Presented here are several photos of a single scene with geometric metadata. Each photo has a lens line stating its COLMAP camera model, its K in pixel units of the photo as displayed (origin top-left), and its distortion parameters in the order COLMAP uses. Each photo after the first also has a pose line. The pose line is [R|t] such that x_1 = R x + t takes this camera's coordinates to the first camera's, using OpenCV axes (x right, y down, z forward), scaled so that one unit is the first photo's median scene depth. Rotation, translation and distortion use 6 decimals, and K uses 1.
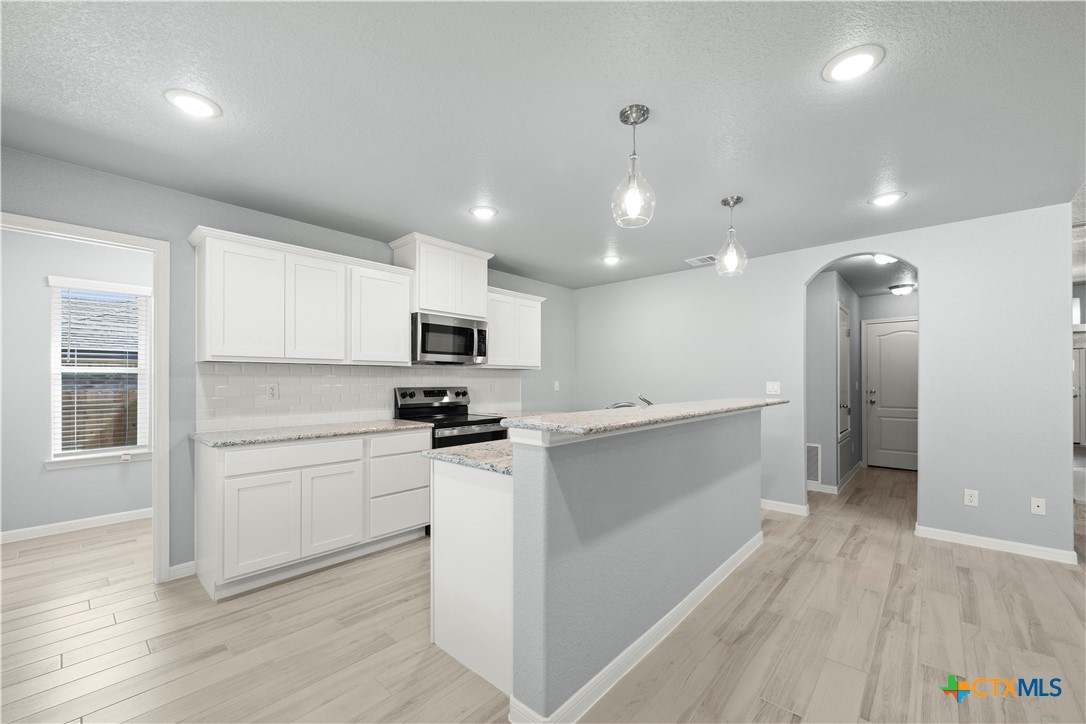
lens RADIAL K [[435.2, 0, 542.7], [0, 435.2, 376.4], [0, 0, 1]] dist [-0.000623, -0.000129]
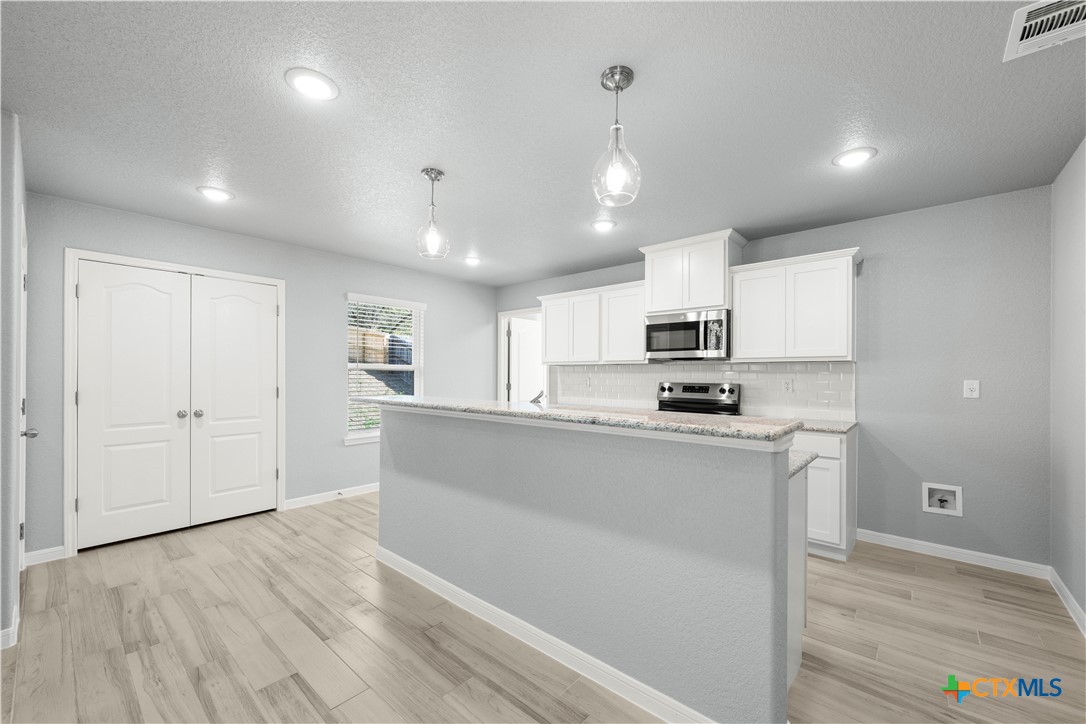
lens RADIAL K [[431.7, 0, 546.7], [0, 431.7, 370.9], [0, 0, 1]] dist [-0.000508, -0.000252]
pose [[0.015465, -0.010615, -0.999824, 1.004431], [0.002649, 0.999941, -0.010575, 0.008405], [0.999877, -0.002485, 0.015492, 0.877801]]
